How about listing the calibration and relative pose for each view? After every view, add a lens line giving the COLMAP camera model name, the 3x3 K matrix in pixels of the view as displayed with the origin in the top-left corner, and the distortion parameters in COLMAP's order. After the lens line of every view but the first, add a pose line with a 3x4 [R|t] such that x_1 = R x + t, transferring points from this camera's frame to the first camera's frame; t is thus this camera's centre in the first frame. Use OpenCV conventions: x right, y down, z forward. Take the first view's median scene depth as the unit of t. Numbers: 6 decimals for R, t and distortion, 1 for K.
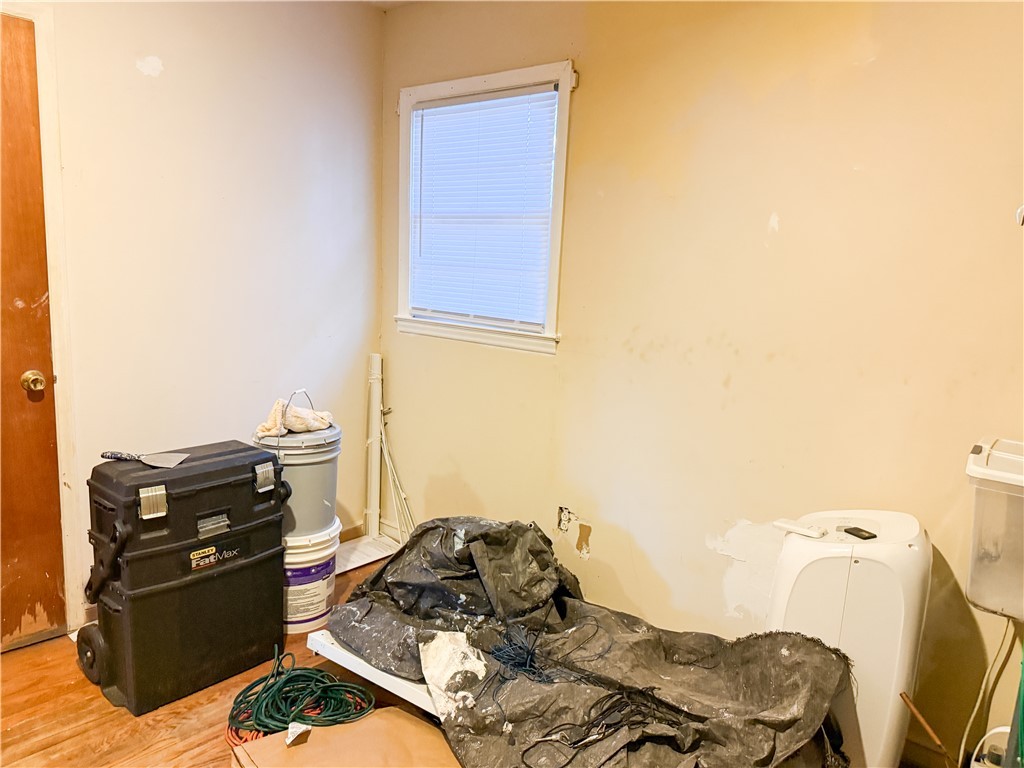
lens RADIAL K [[719.5, 0, 511.9], [0, 719.5, 384.2], [0, 0, 1]] dist [0.068129, -0.072728]
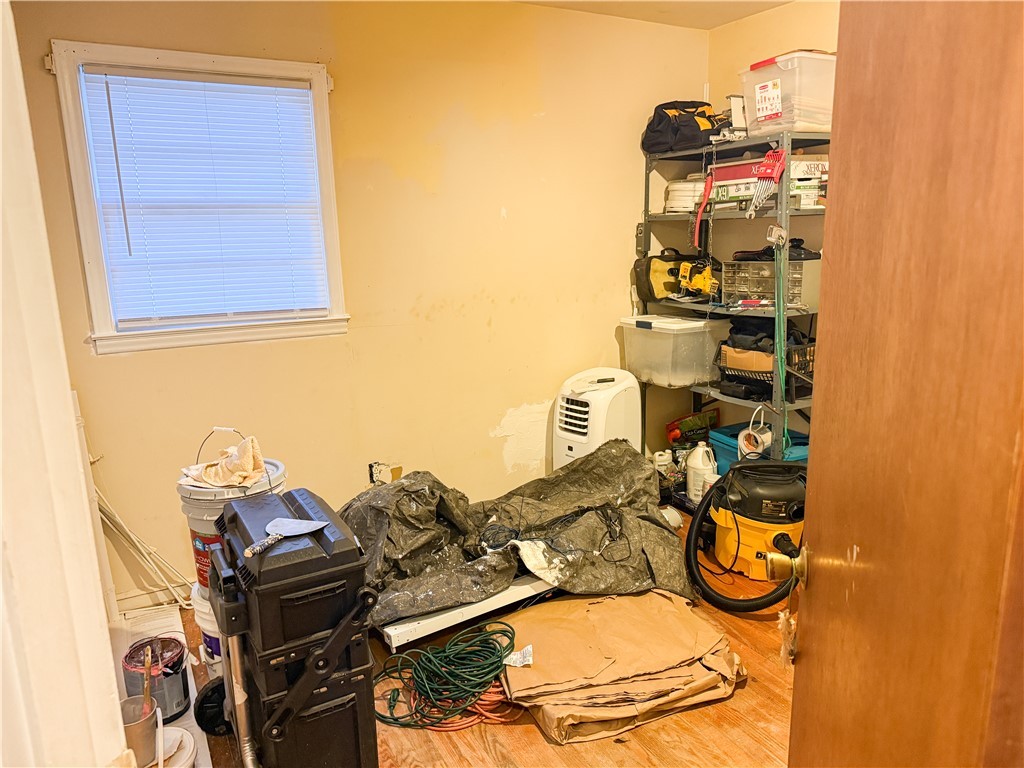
lens RADIAL K [[719.5, 0, 520.4], [0, 719.5, 386.9], [0, 0, 1]] dist [0.068129, -0.072728]
pose [[0.325981, -0.250878, 0.911480, -0.944777], [0.191612, 0.961668, 0.196164, -0.136866], [-0.925755, 0.110705, 0.361556, 0.384011]]
